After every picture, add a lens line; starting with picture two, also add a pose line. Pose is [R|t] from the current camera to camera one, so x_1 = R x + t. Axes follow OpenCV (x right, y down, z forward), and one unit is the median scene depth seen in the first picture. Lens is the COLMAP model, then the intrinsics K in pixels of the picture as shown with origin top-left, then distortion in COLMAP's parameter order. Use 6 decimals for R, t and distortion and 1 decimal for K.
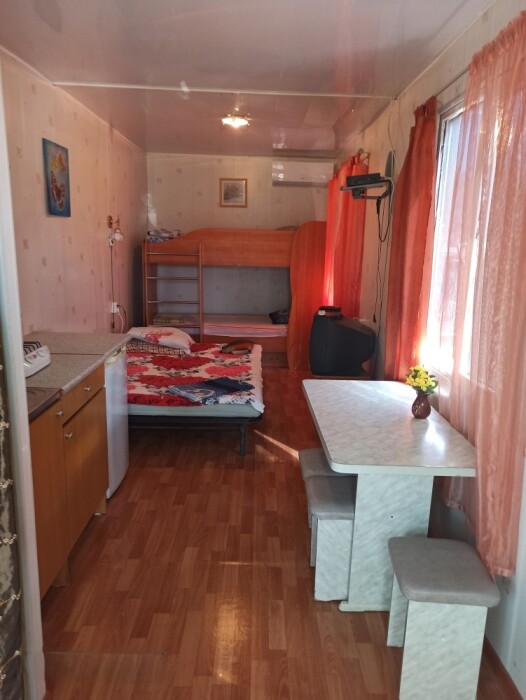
lens RADIAL K [[527.5, 0, 263.0], [0, 527.5, 350.0], [0, 0, 1]] dist [0.022512, 0.001623]
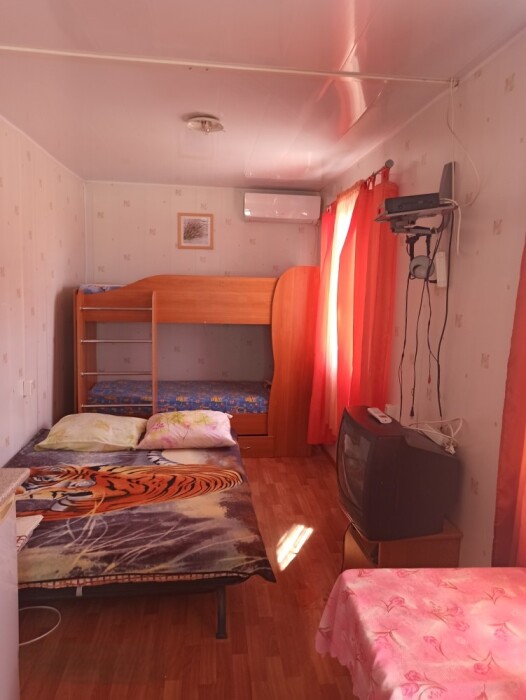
lens RADIAL K [[527.5, 0, 263.0], [0, 527.5, 350.0], [0, 0, 1]] dist [0.022512, 0.001623]
pose [[0.996118, -0.010587, 0.087391, -0.033494], [0.017732, 0.996524, -0.081399, -0.065764], [-0.086226, 0.082633, 0.992843, 0.271613]]
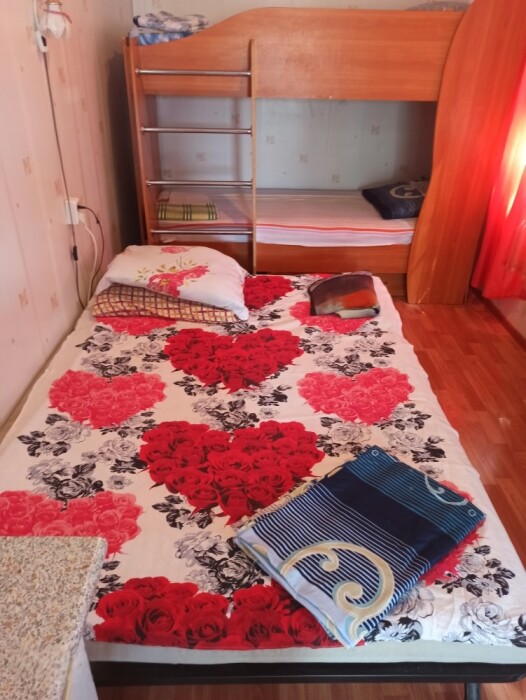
lens RADIAL K [[527.5, 0, 263.0], [0, 527.5, 350.0], [0, 0, 1]] dist [0.022512, 0.001623]
pose [[0.999993, -0.003346, -0.001469, -0.121189], [0.003637, 0.950550, 0.310550, -0.106336], [0.000357, -0.310554, 0.950556, 0.537940]]
